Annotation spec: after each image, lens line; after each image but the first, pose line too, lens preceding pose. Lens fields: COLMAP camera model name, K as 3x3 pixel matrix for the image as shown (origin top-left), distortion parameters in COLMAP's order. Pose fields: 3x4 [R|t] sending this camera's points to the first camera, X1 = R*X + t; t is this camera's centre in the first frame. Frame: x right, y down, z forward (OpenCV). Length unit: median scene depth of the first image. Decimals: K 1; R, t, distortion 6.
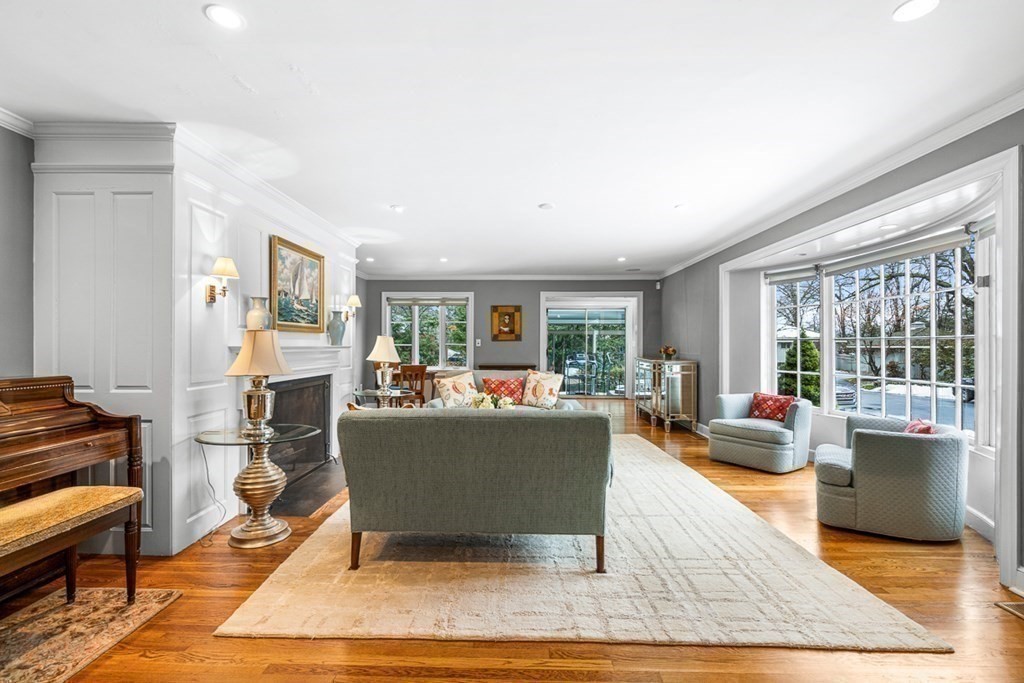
lens RADIAL K [[471.3, 0, 510.0], [0, 471.3, 342.4], [0, 0, 1]] dist [-0.006570, 0.000644]
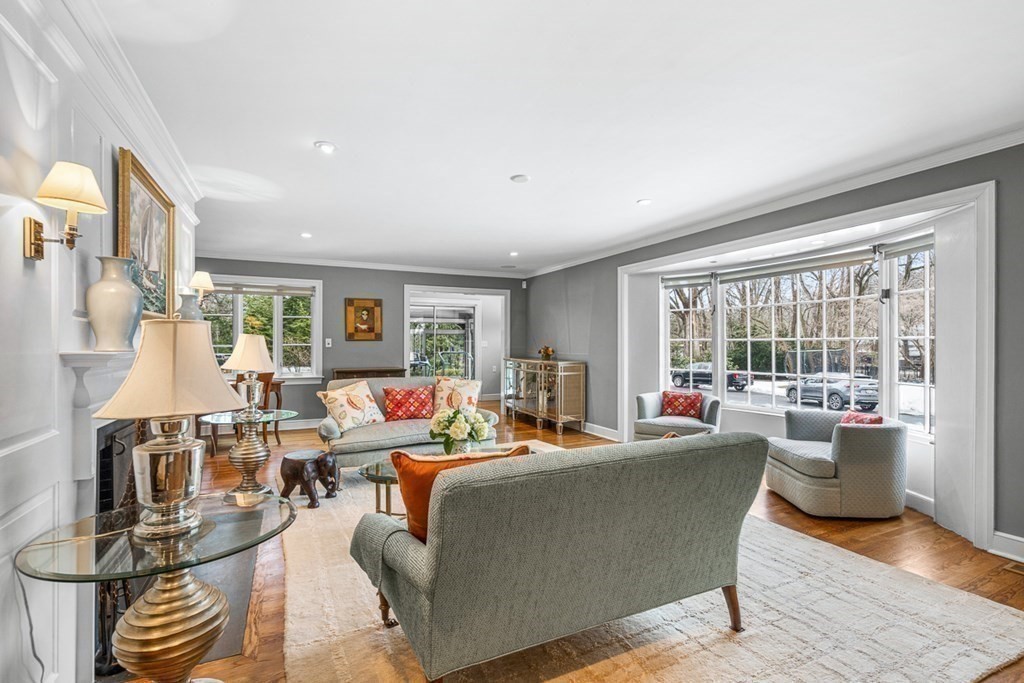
lens RADIAL K [[467.4, 0, 509.6], [0, 467.4, 344.0], [0, 0, 1]] dist [-0.001039, 0.000749]
pose [[0.891802, -0.001812, 0.452423, -0.292831], [-0.000466, 0.999988, 0.004924, -0.003072], [-0.452427, -0.004602, 0.891790, 0.263283]]
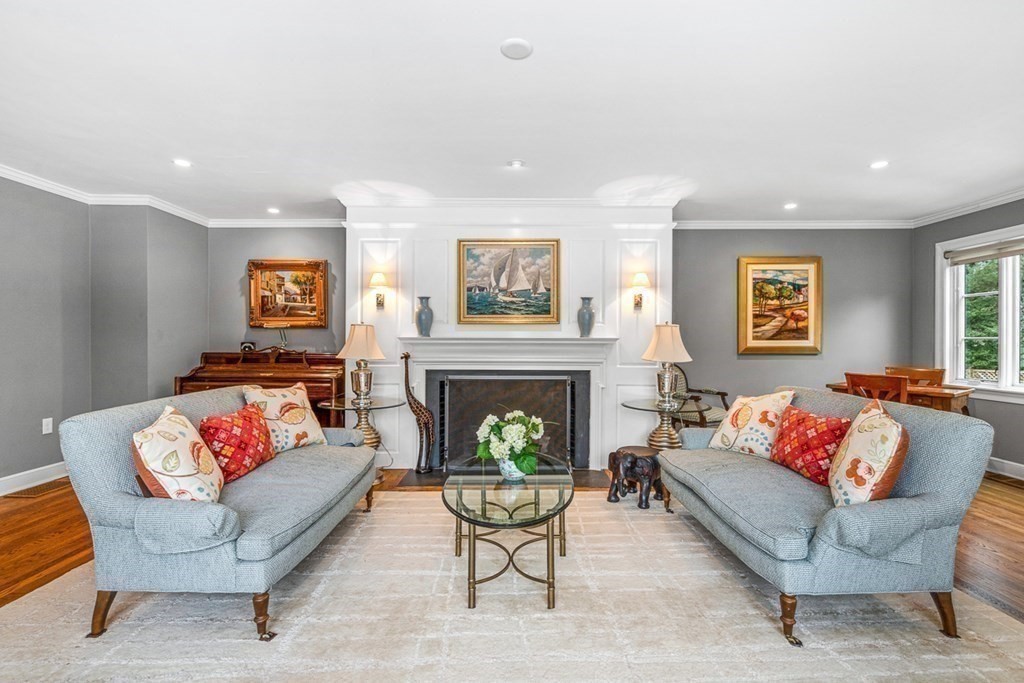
lens RADIAL K [[471.3, 0, 510.0], [0, 471.3, 342.4], [0, 0, 1]] dist [-0.006570, 0.000644]
pose [[0.014184, 0.002763, -0.999896, 0.533604], [0.001622, 0.999995, 0.002787, 0.014380], [0.999898, -0.001661, 0.014179, 0.934404]]
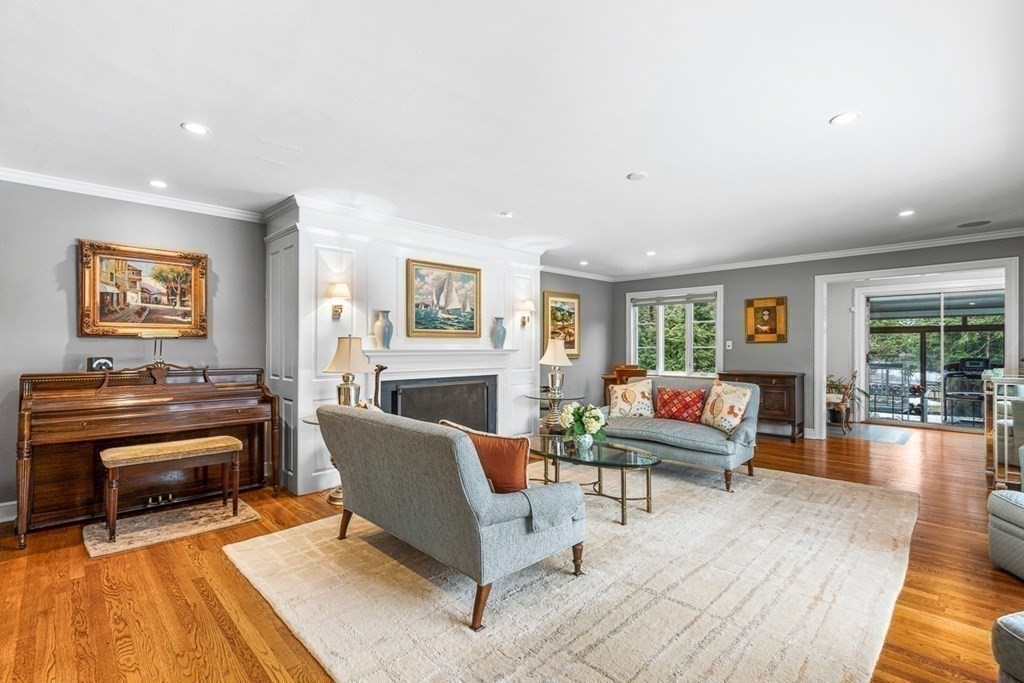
lens RADIAL K [[471.5, 0, 507.5], [0, 471.5, 347.1], [0, 0, 1]] dist [-0.005958, 0.000776]
pose [[0.711089, 0.000016, -0.703102, 0.456294], [0.004112, 0.999983, 0.004182, -0.002078], [0.703090, -0.005865, 0.711077, 0.260755]]
